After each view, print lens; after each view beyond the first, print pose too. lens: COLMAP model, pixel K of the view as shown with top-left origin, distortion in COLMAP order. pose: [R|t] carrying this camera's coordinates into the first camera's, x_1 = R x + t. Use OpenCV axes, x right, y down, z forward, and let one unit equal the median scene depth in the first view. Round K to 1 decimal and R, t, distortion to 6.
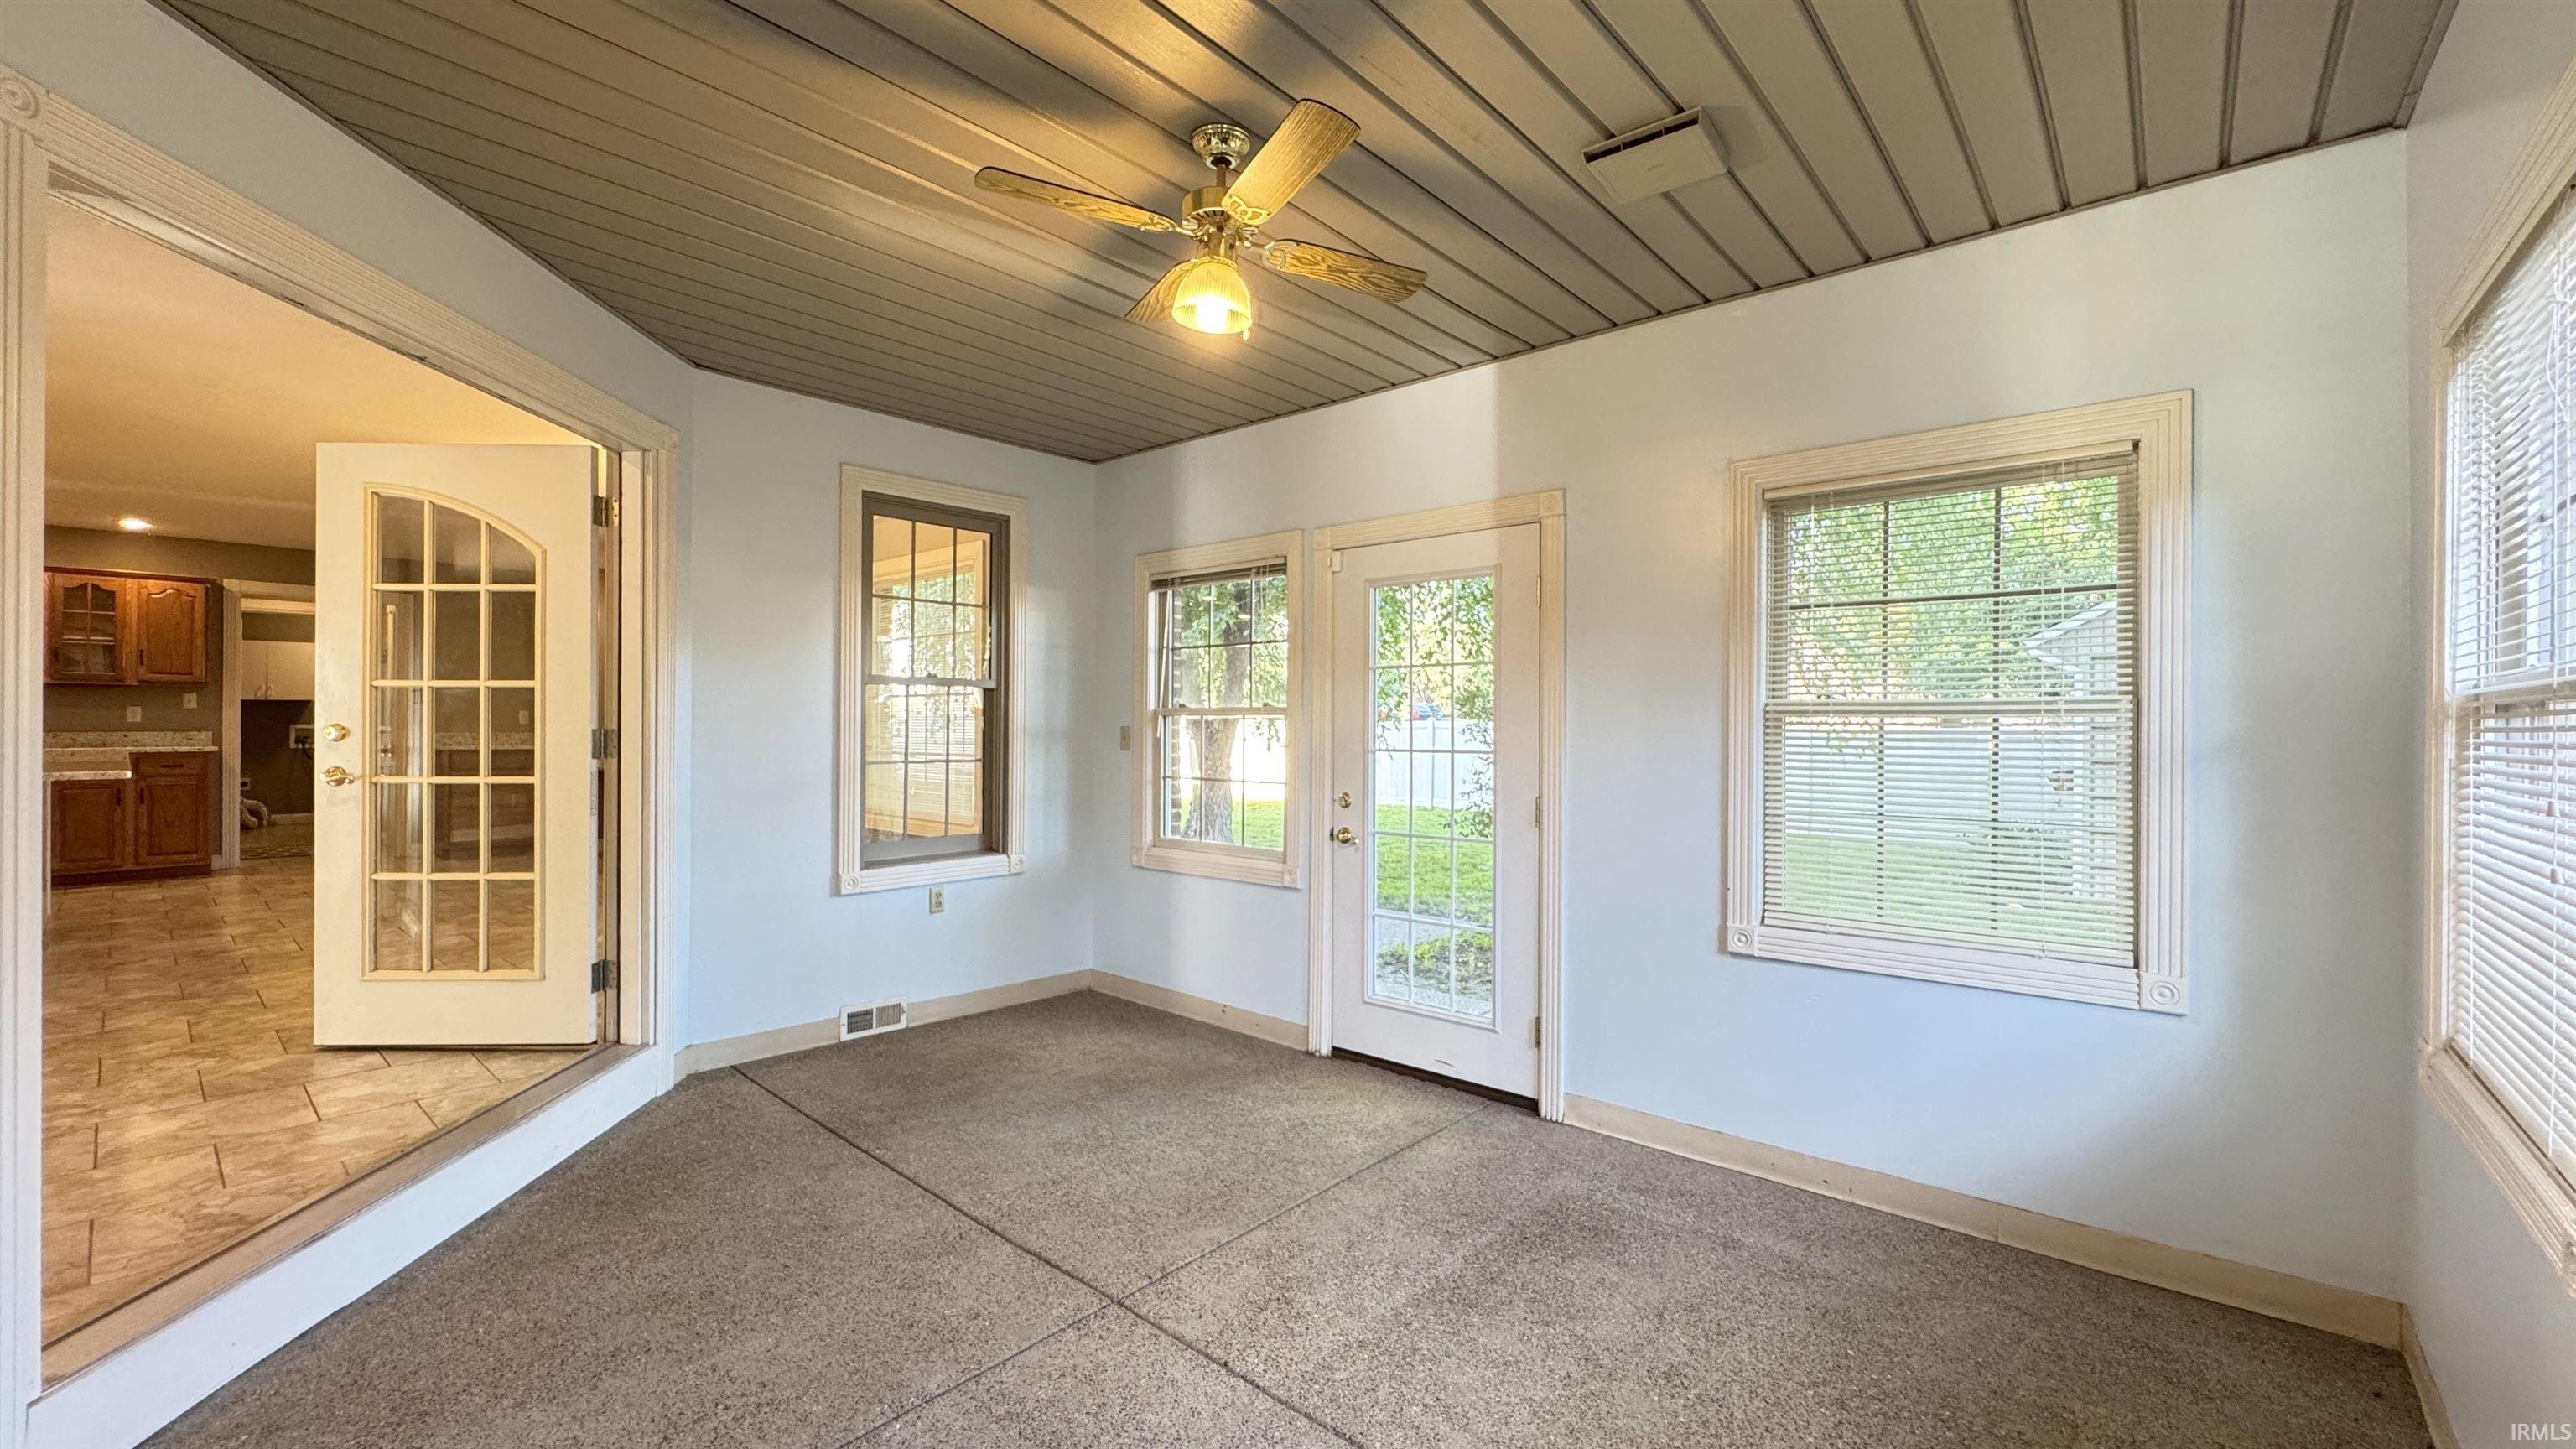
lens RADIAL K [[1035.2, 0, 1285.6], [0, 1035.2, 719.3], [0, 0, 1]] dist [-0.000320, -0.000880]
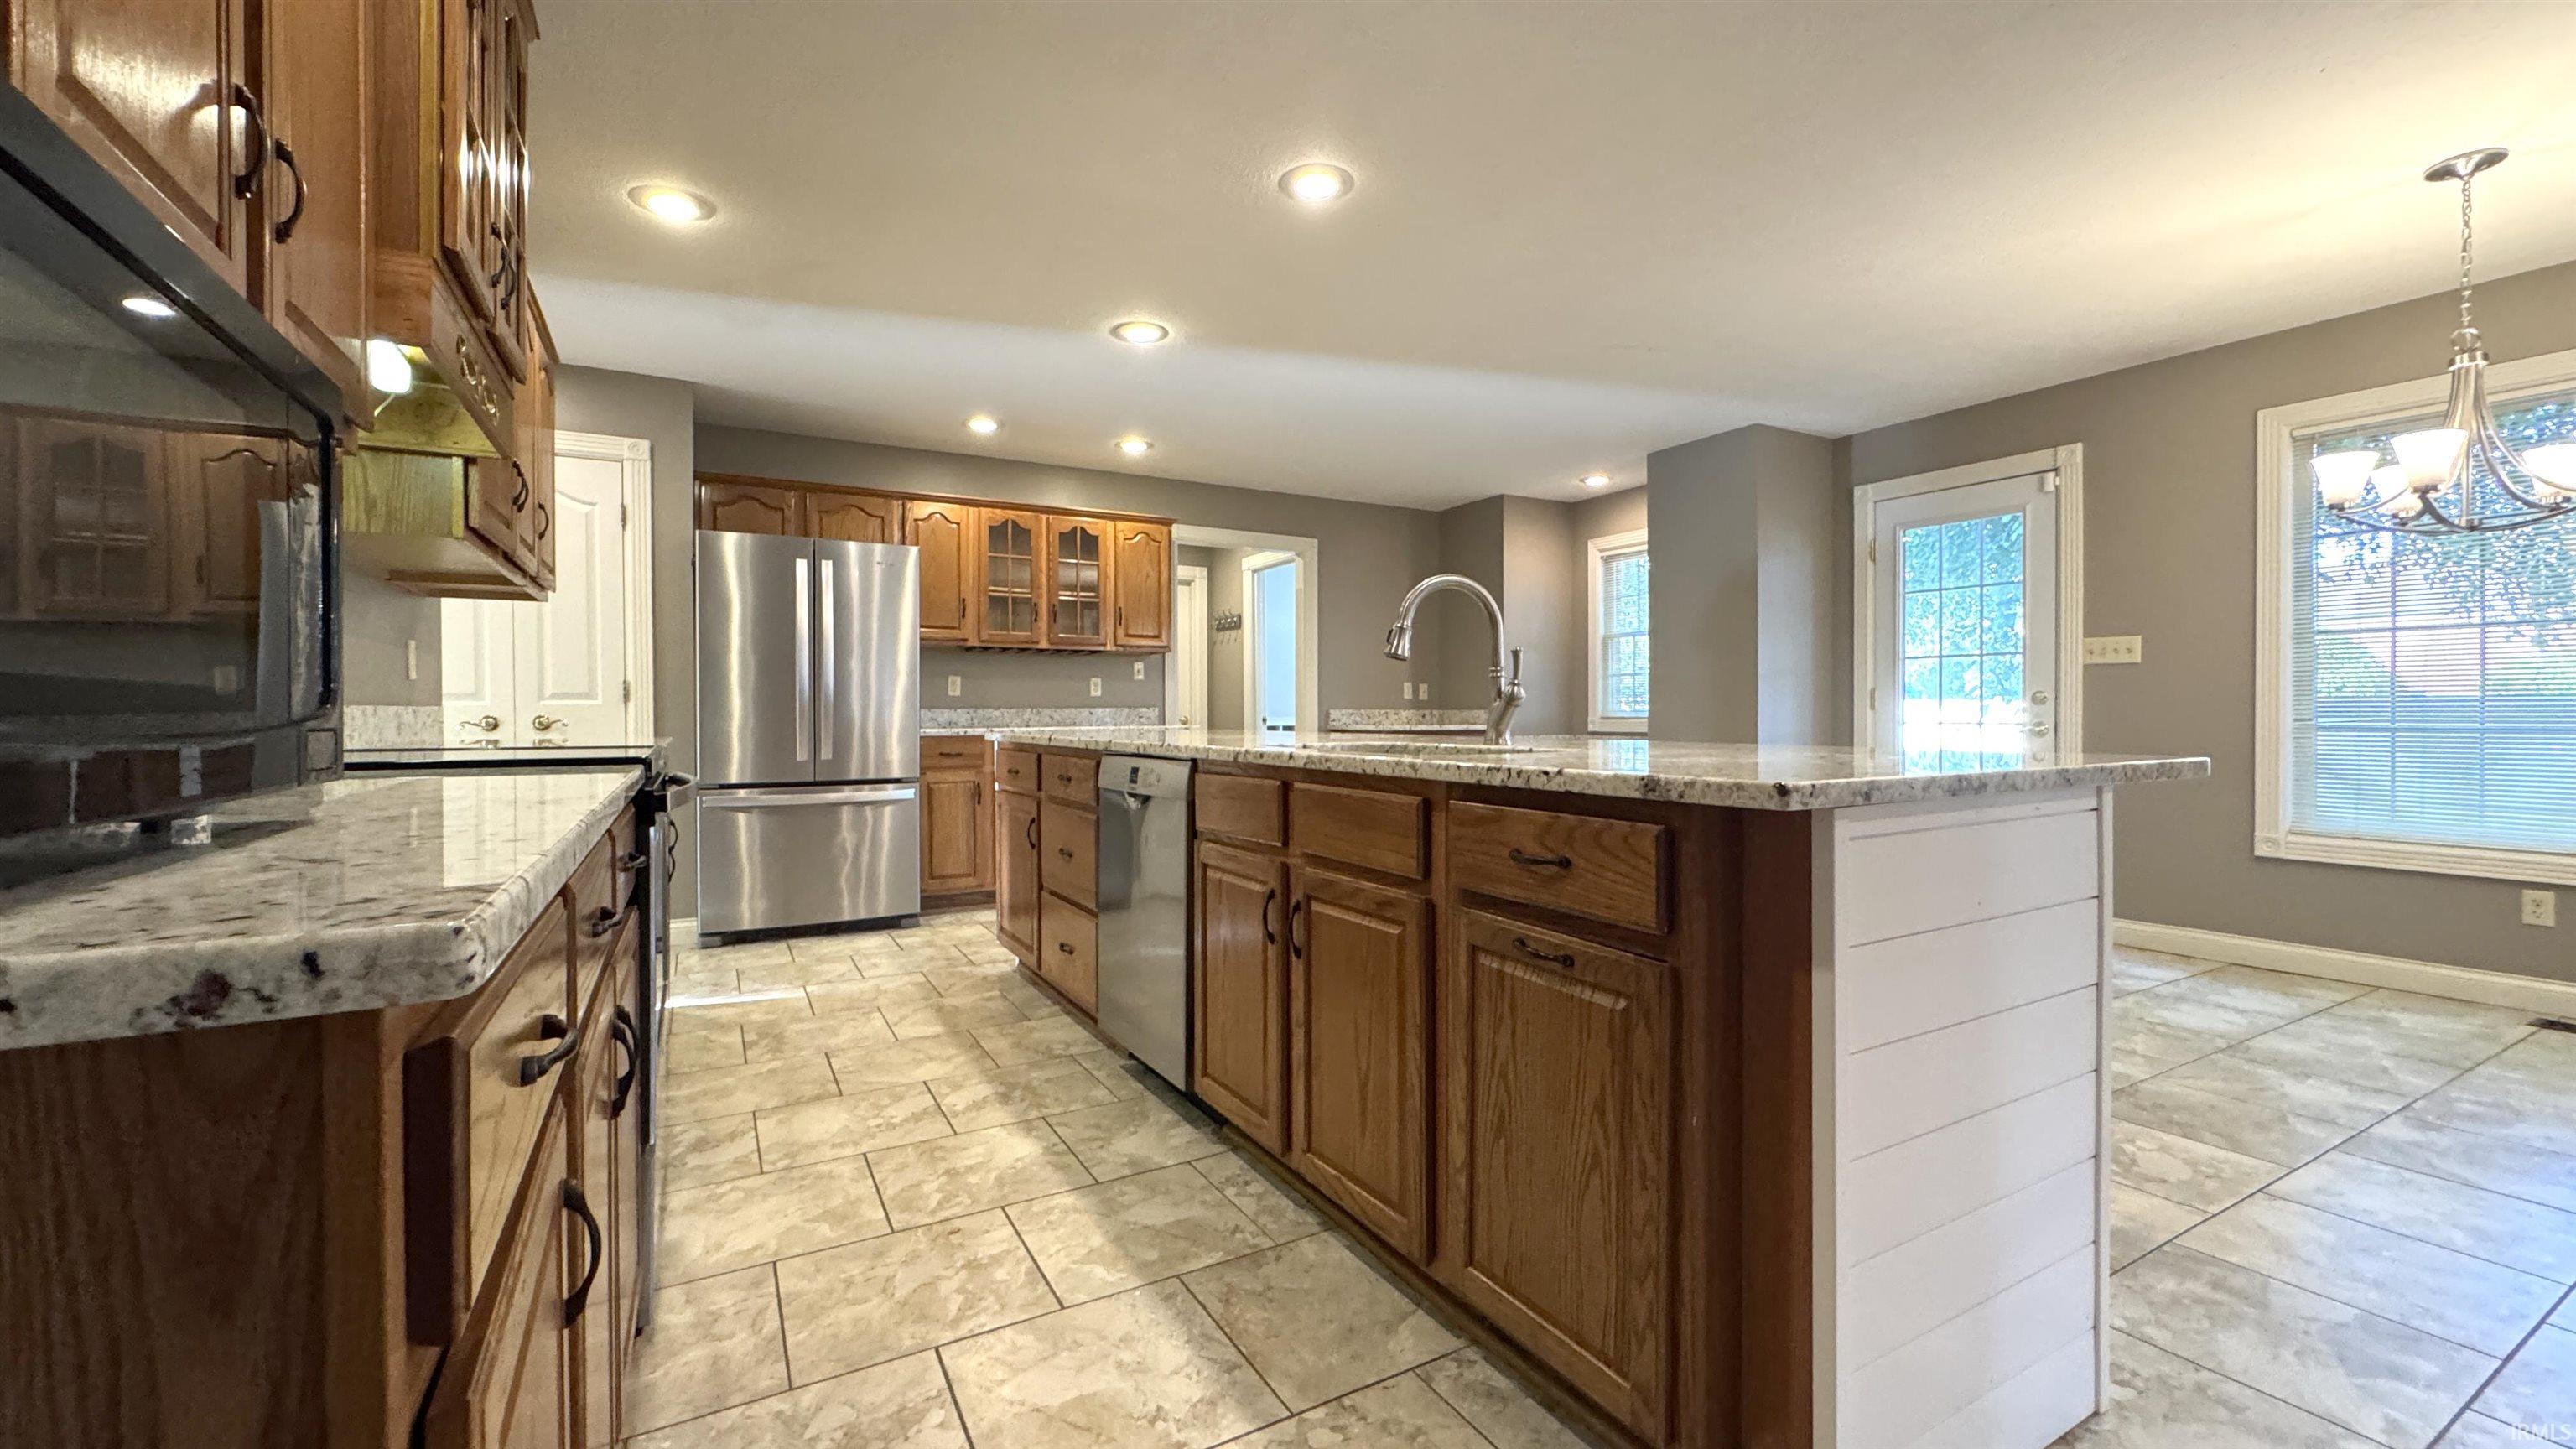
lens RADIAL K [[1035.2, 0, 1262.7], [0, 1035.2, 714.0], [0, 0, 1]] dist [-0.000320, -0.000880]
pose [[0.940422, -0.007493, -0.339926, -0.721783], [0.009658, 0.999942, 0.004678, 0.014700], [0.339871, -0.007682, 0.940441, 0.266274]]
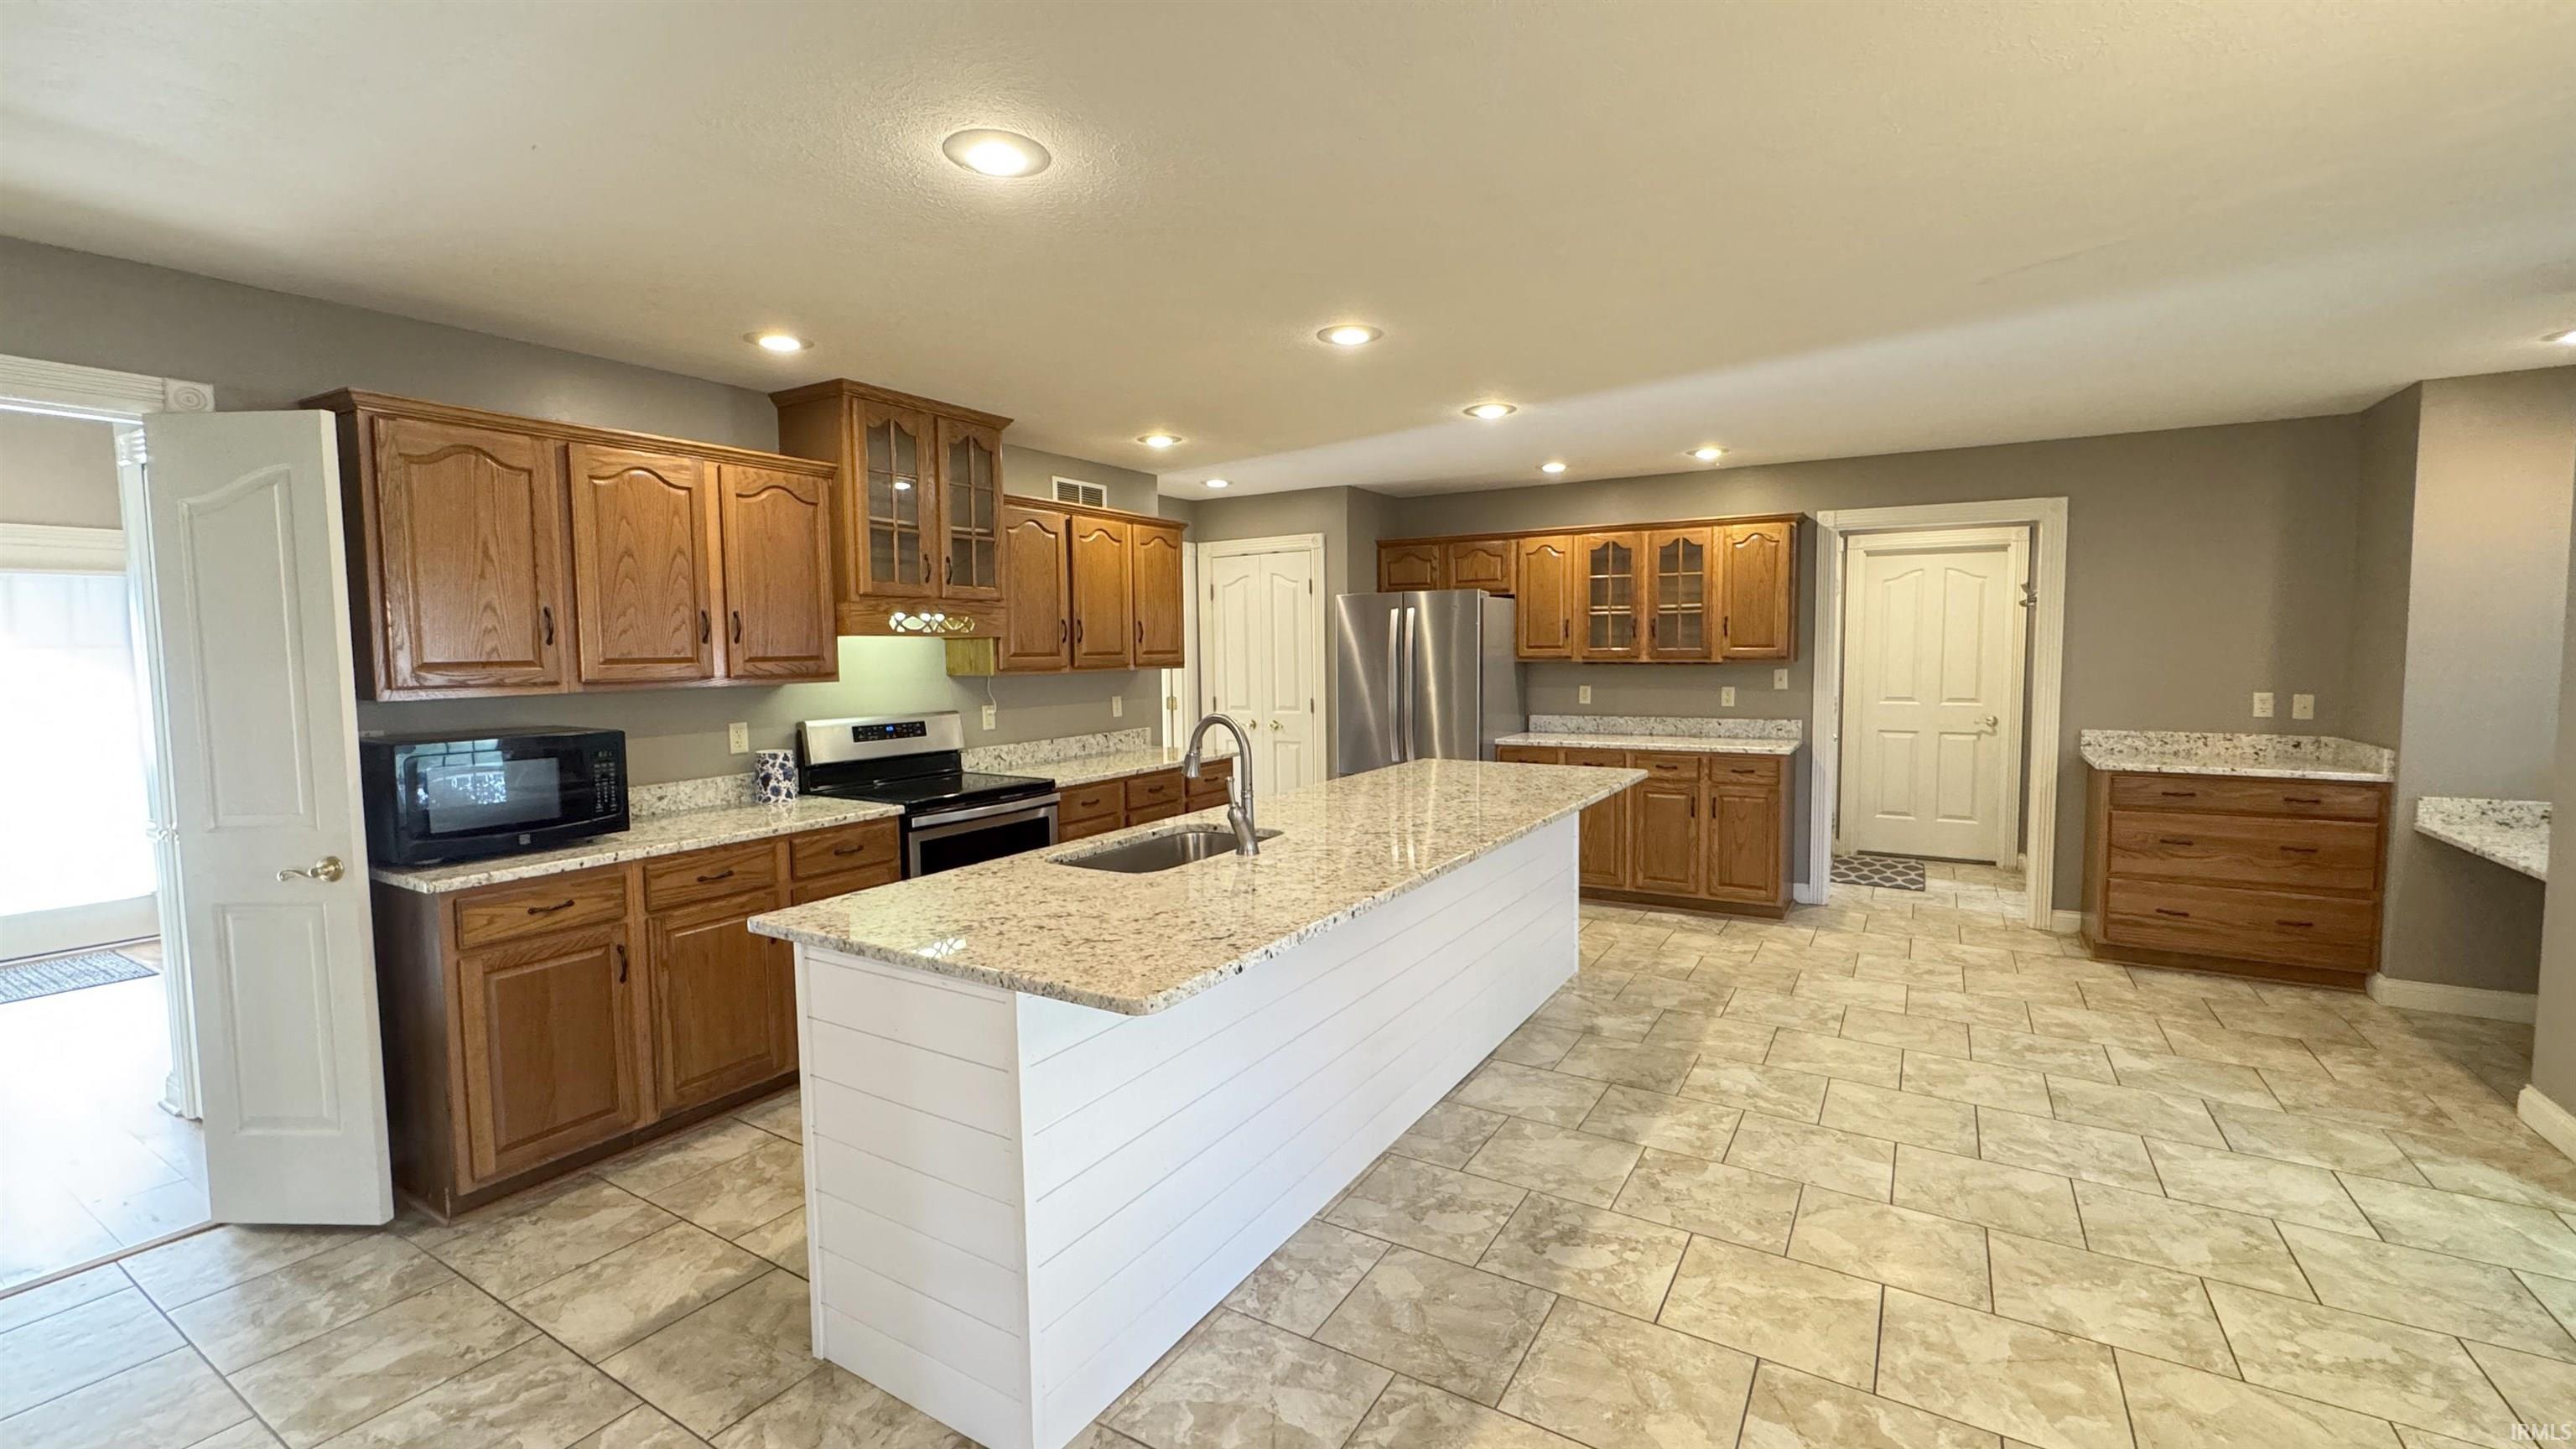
lens RADIAL K [[1035.2, 0, 1303.9], [0, 1035.2, 729.9], [0, 0, 1]] dist [-0.000320, -0.000880]
pose [[0.185312, 0.068539, -0.980287, -0.395011], [0.017365, 0.997181, 0.073003, -0.044994], [0.982526, -0.030552, 0.183599, 0.541460]]
